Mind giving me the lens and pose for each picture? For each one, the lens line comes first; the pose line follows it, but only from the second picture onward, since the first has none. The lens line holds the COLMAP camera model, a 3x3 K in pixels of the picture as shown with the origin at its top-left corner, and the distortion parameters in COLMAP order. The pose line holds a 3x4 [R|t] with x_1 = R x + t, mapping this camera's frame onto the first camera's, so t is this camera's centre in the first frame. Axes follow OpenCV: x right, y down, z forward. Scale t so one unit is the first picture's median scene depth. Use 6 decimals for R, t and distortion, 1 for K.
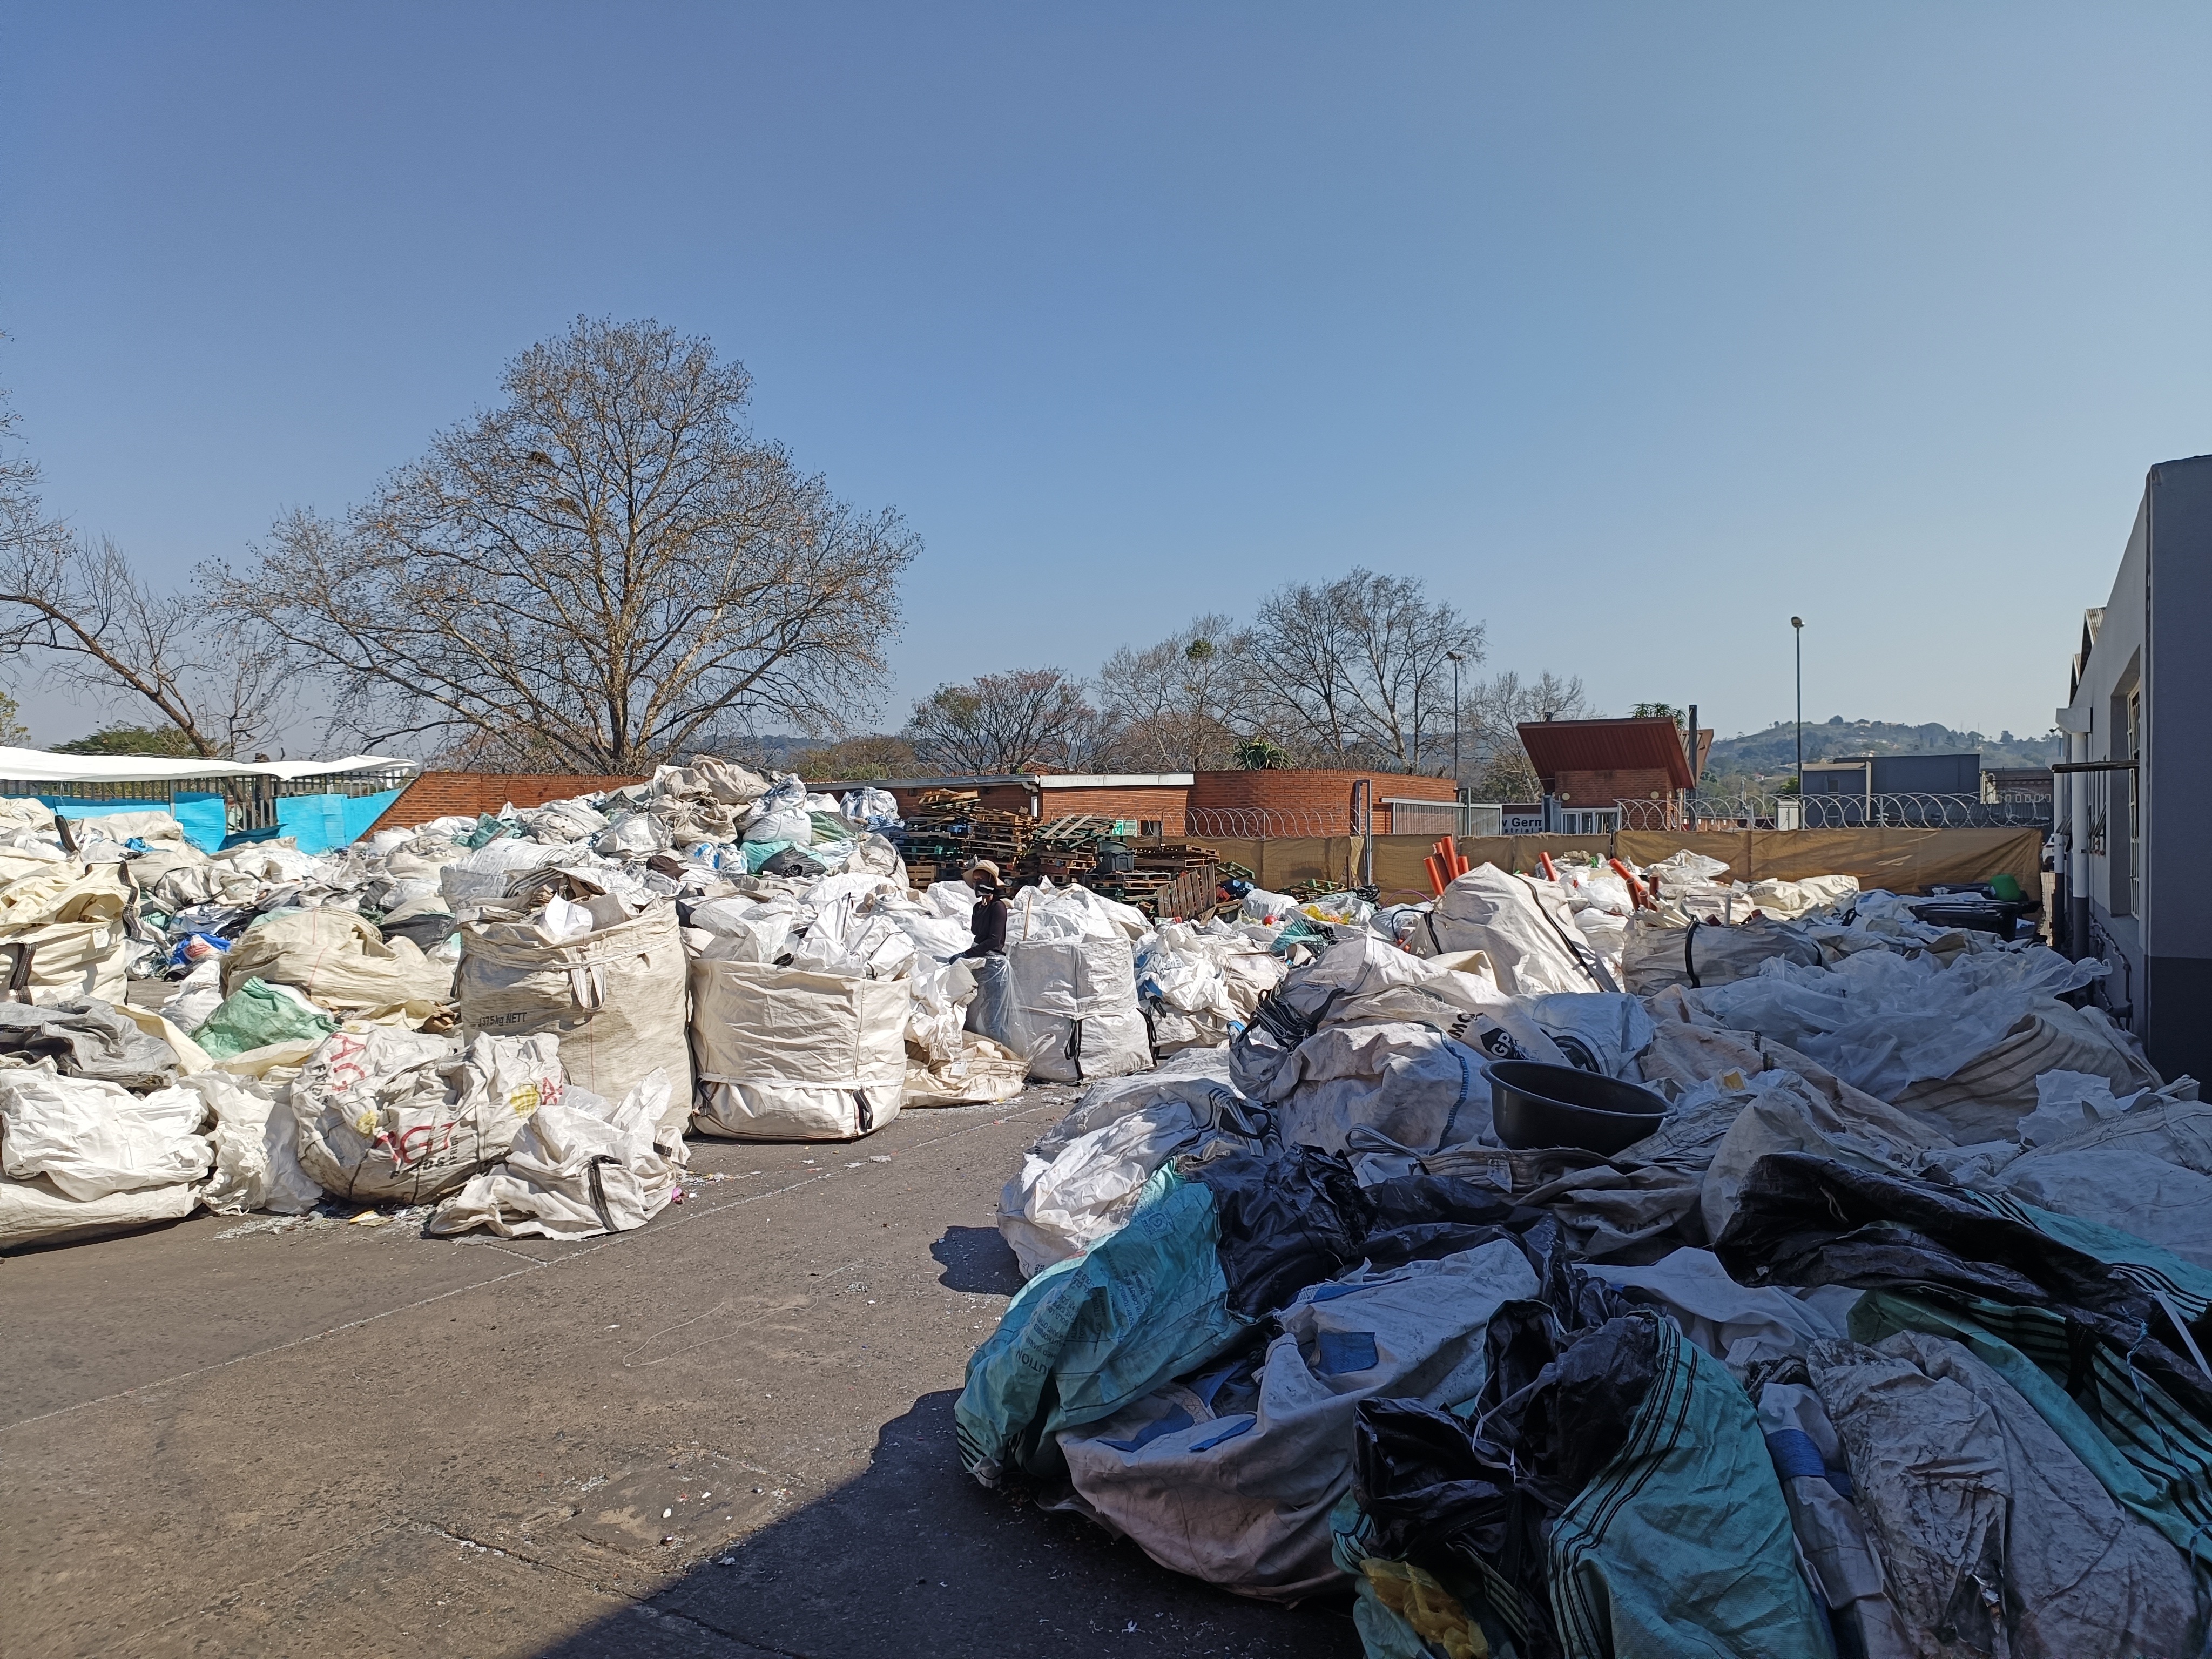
lens RADIAL K [[1382.5, 0, 1191.6], [0, 1382.5, 845.7], [0, 0, 1]] dist [0.081251, -0.063618]
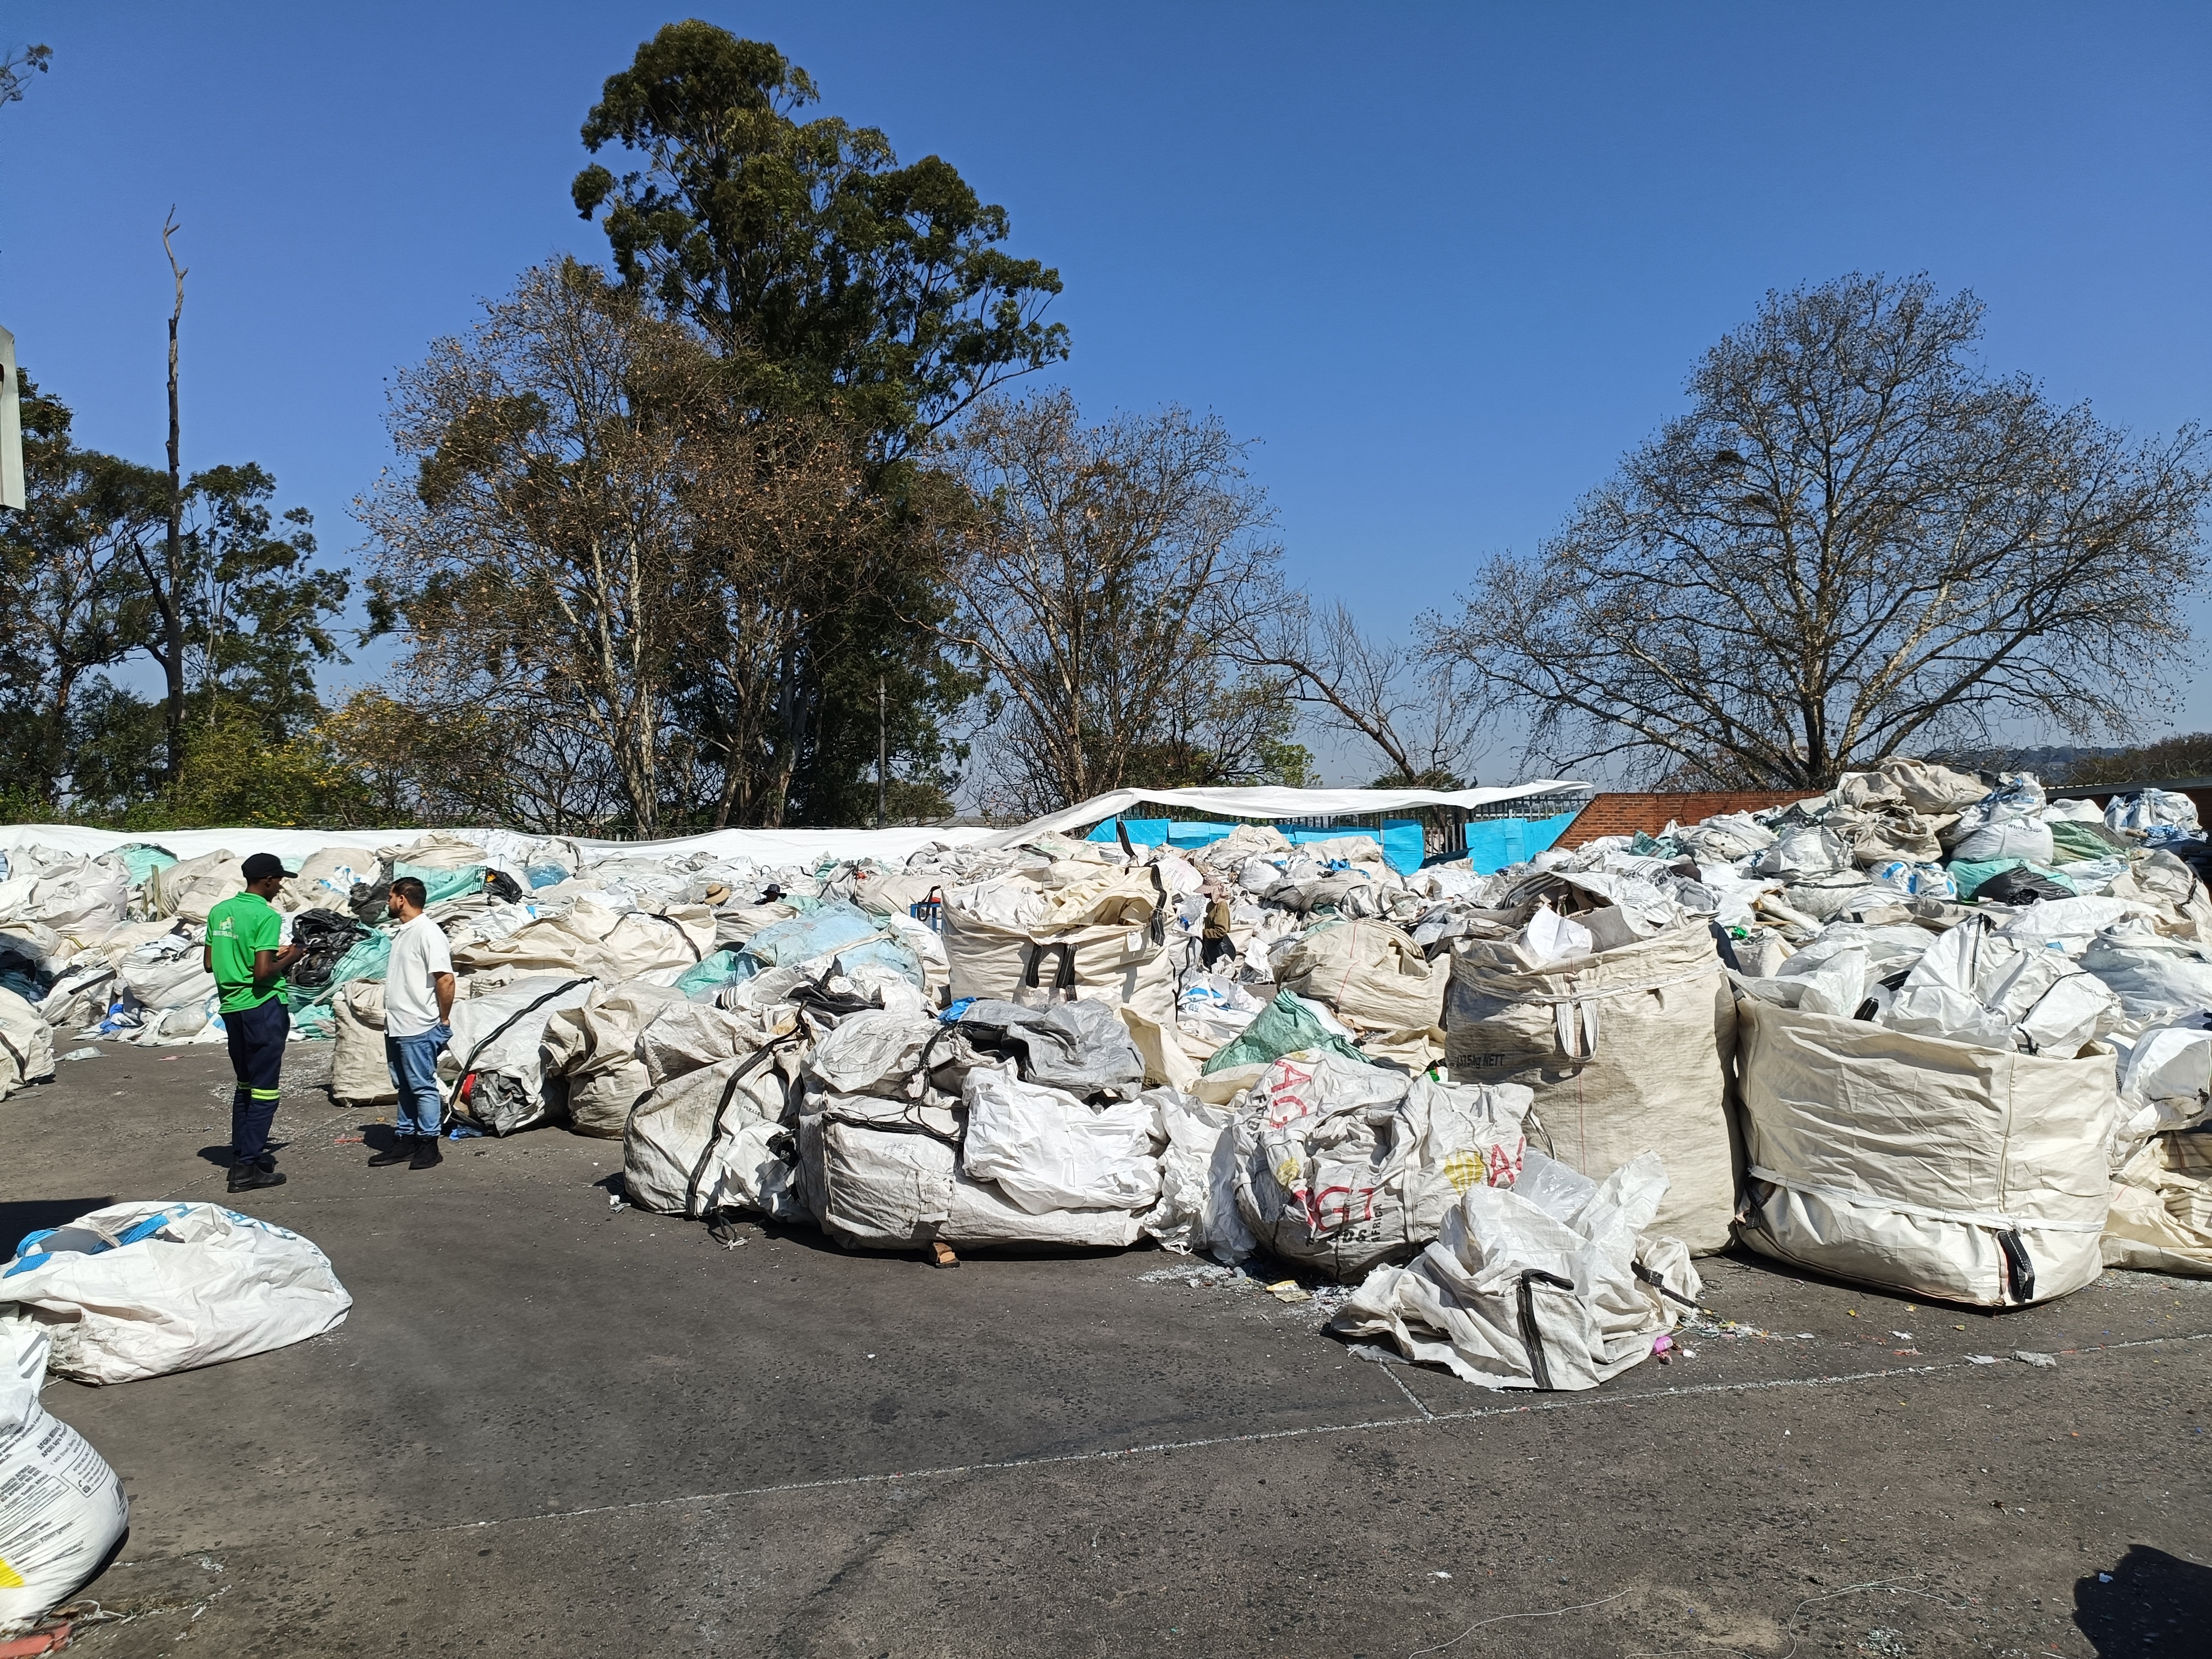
lens RADIAL K [[1382.5, 0, 1191.6], [0, 1382.5, 845.7], [0, 0, 1]] dist [0.081251, -0.063618]
pose [[0.659199, -0.021714, -0.751655, -0.000525], [0.003581, 0.999662, -0.025738, 0.018841], [0.751960, 0.014274, 0.659054, 0.317575]]
